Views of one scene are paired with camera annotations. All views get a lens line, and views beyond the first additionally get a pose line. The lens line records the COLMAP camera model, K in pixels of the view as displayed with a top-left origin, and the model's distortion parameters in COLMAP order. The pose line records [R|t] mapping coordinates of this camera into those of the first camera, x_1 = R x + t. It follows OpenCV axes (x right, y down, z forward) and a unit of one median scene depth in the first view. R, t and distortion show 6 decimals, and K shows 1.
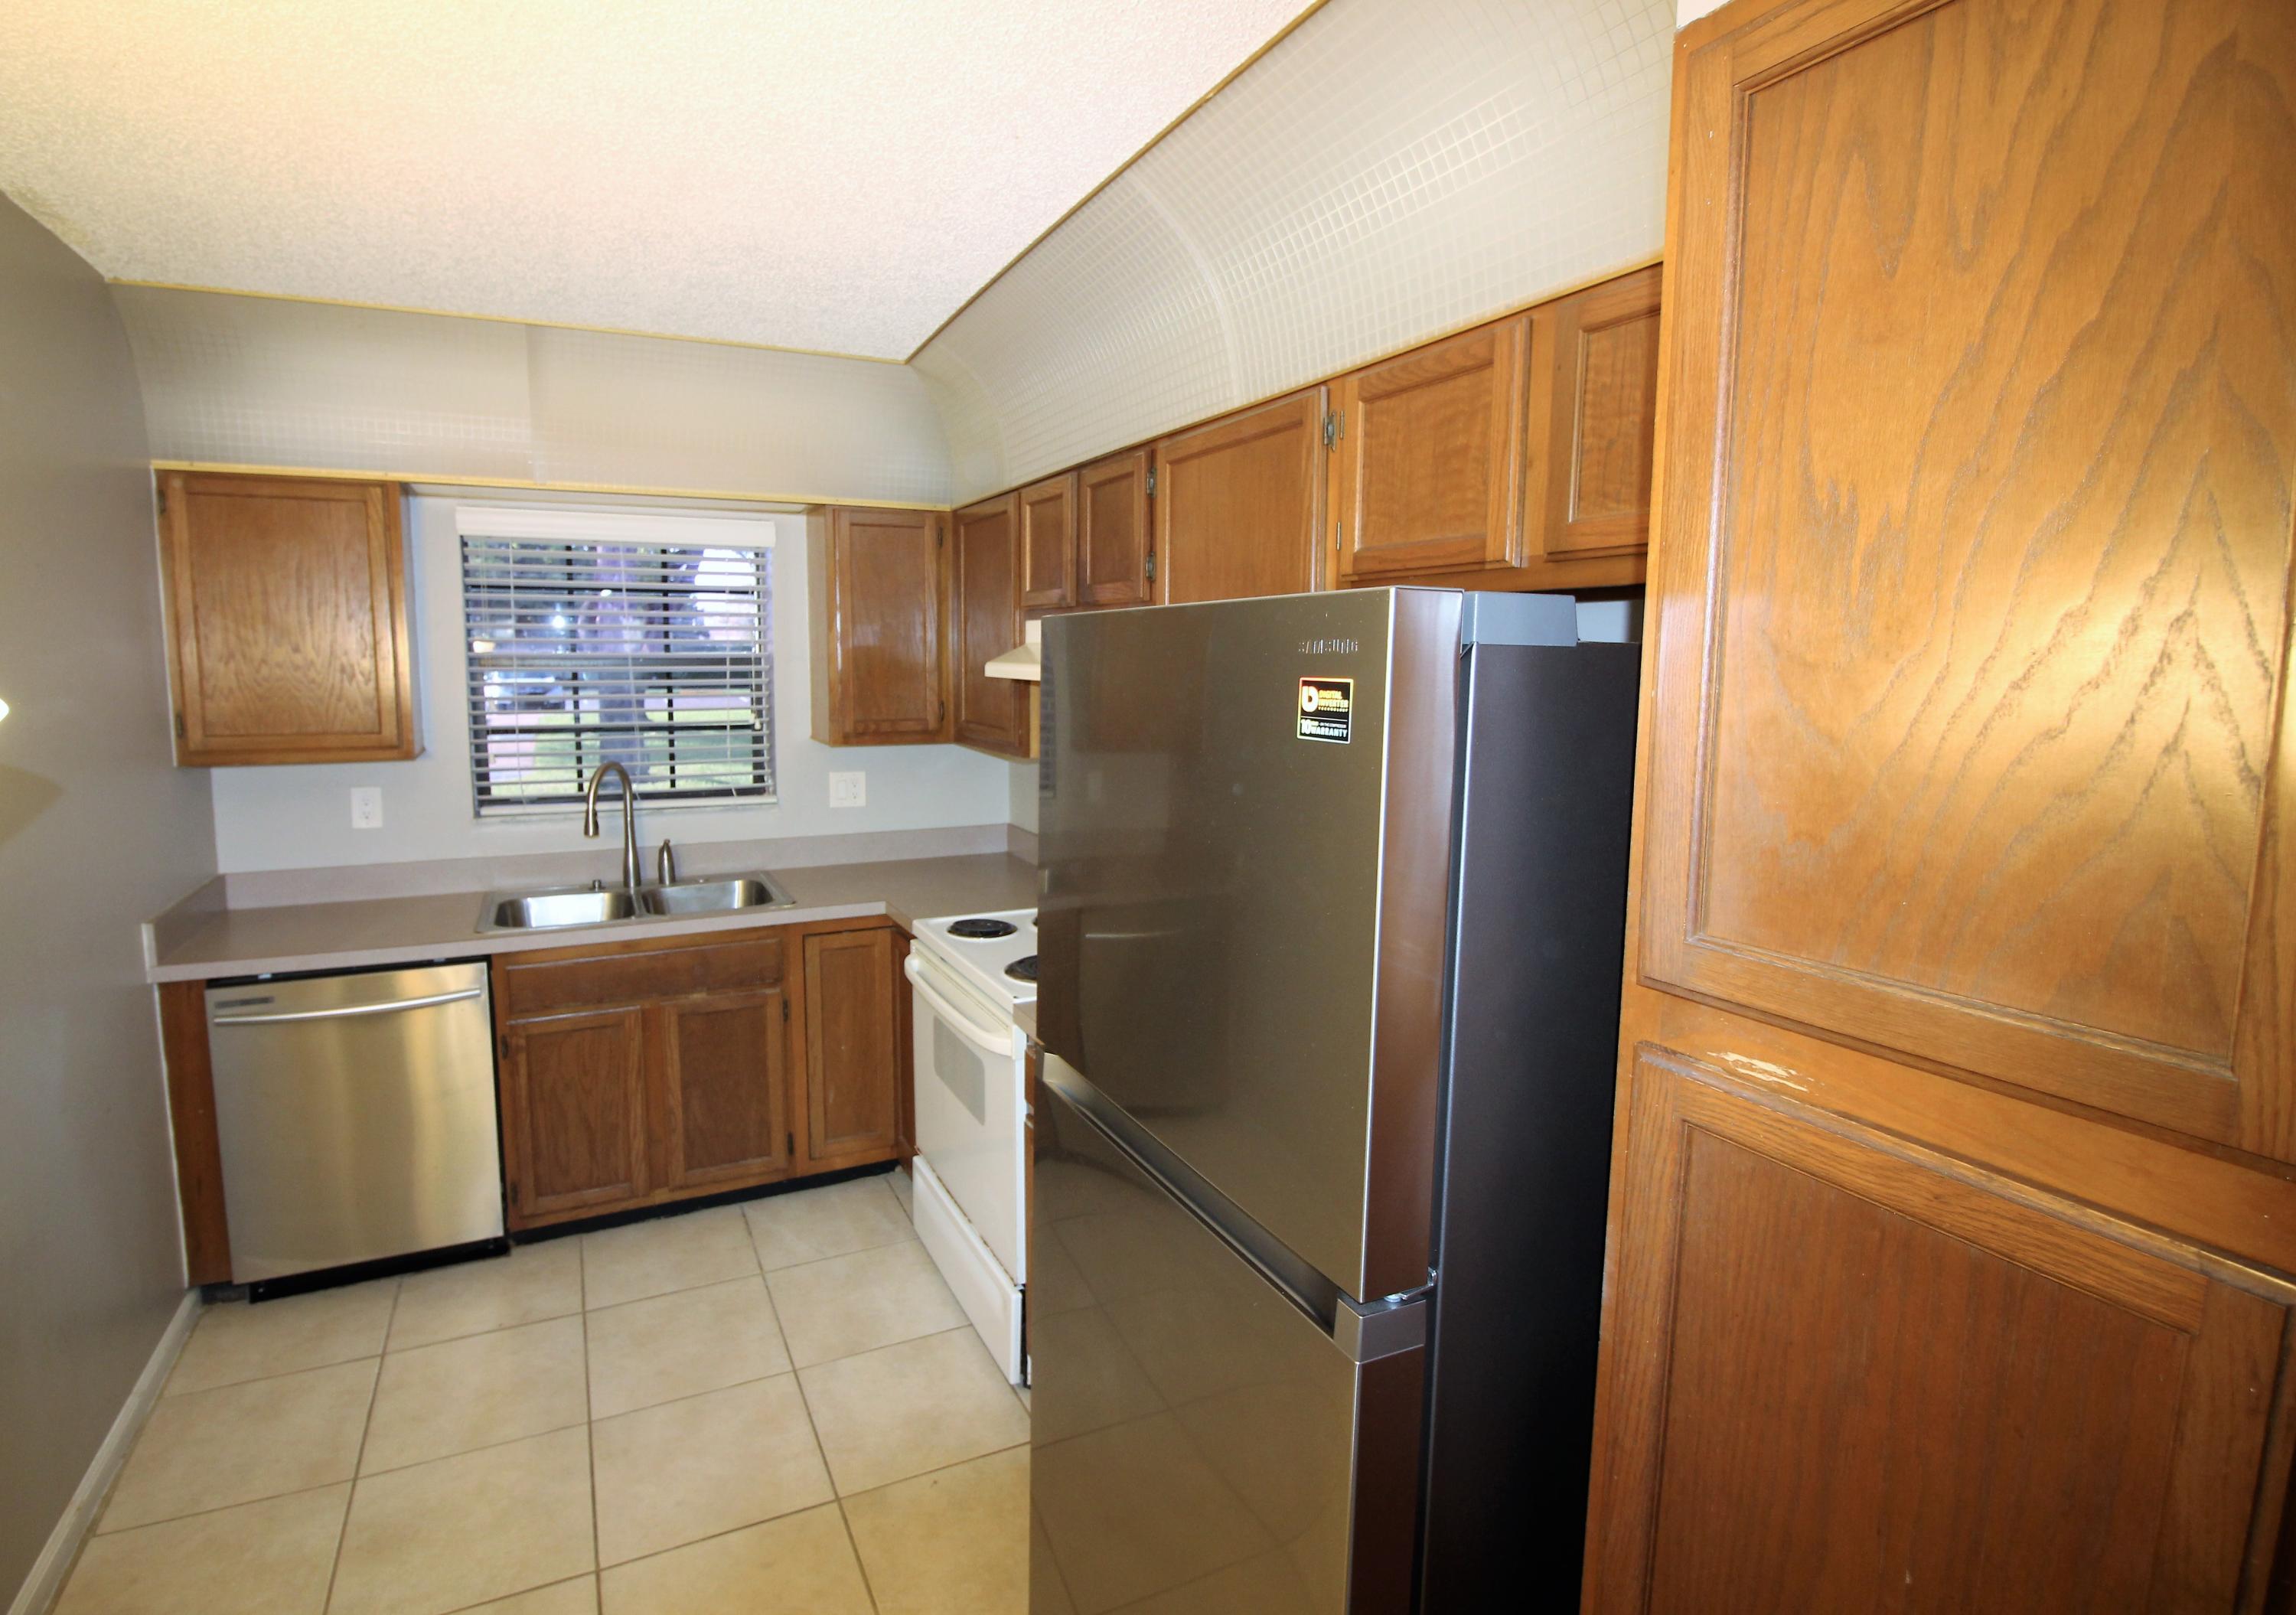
lens RADIAL K [[1133.8, 0, 1078.7], [0, 1133.8, 791.6], [0, 0, 1]] dist [0.002181, -0.012983]
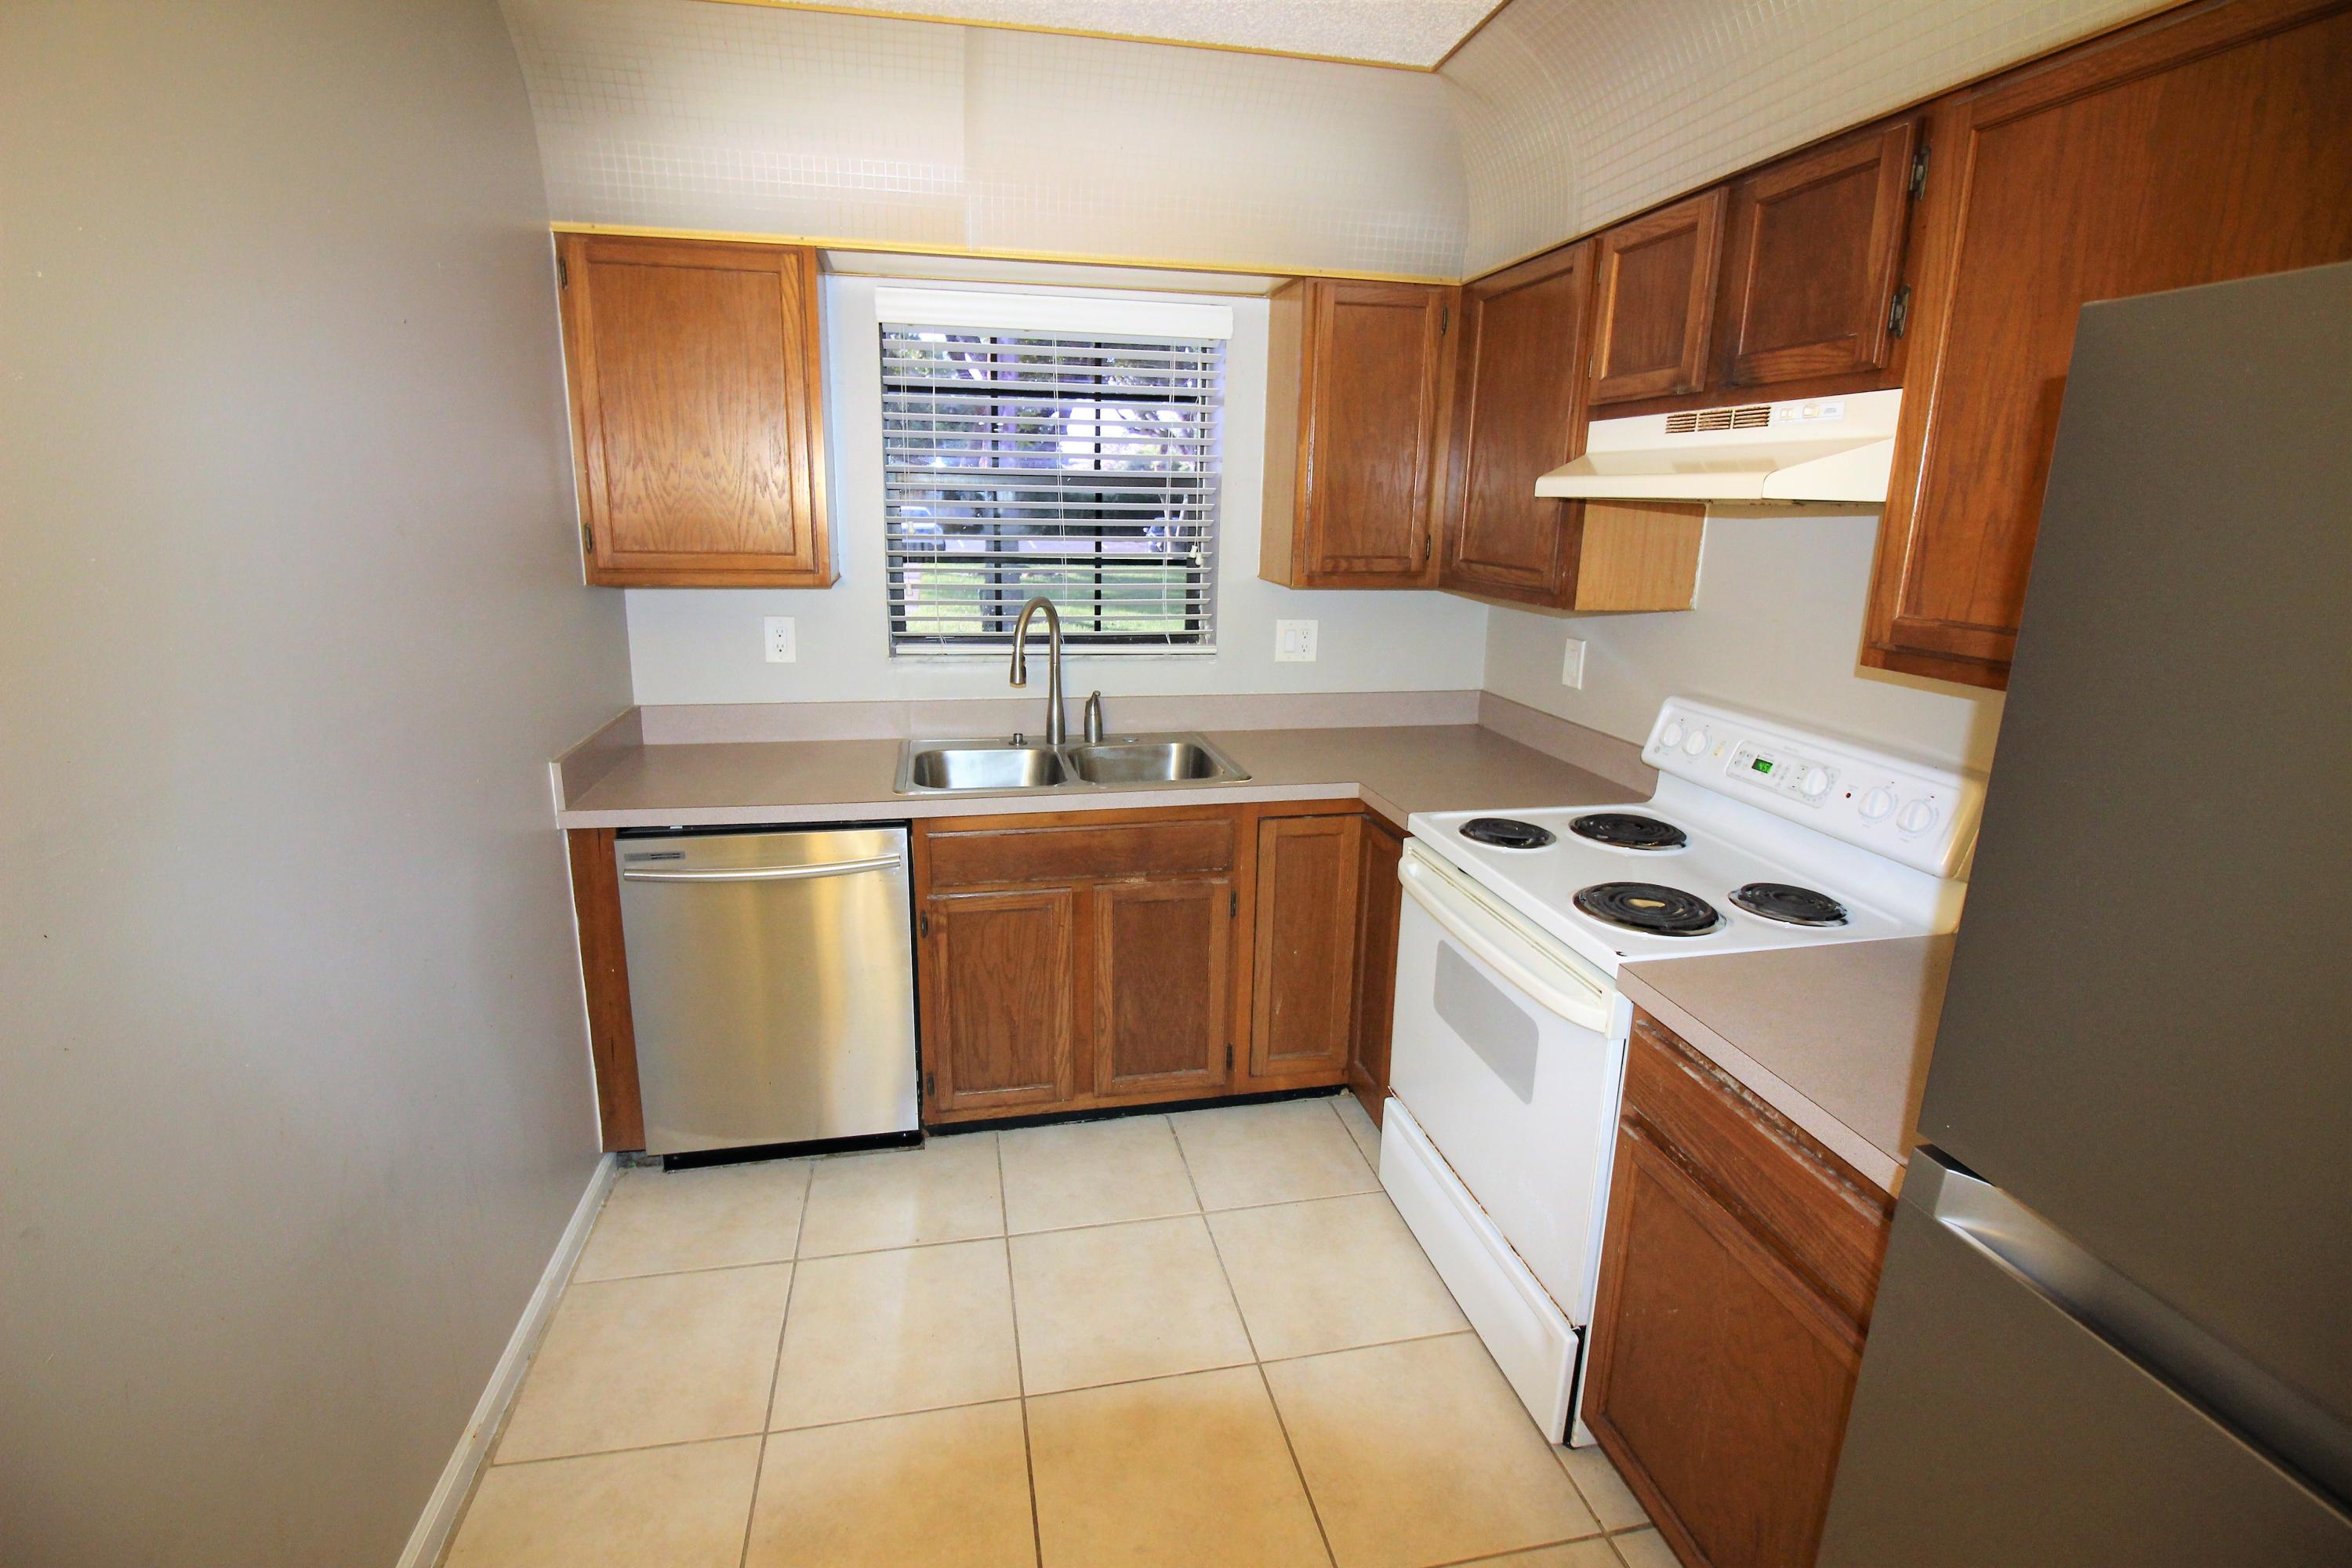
lens RADIAL K [[1129.6, 0, 1188.5], [0, 1129.6, 766.6], [0, 0, 1]] dist [0.013028, -0.018578]
pose [[0.976356, 0.064435, -0.206341, -0.132067], [-0.041697, 0.992753, 0.112710, -0.000683], [0.212108, -0.101441, 0.971967, 0.204057]]
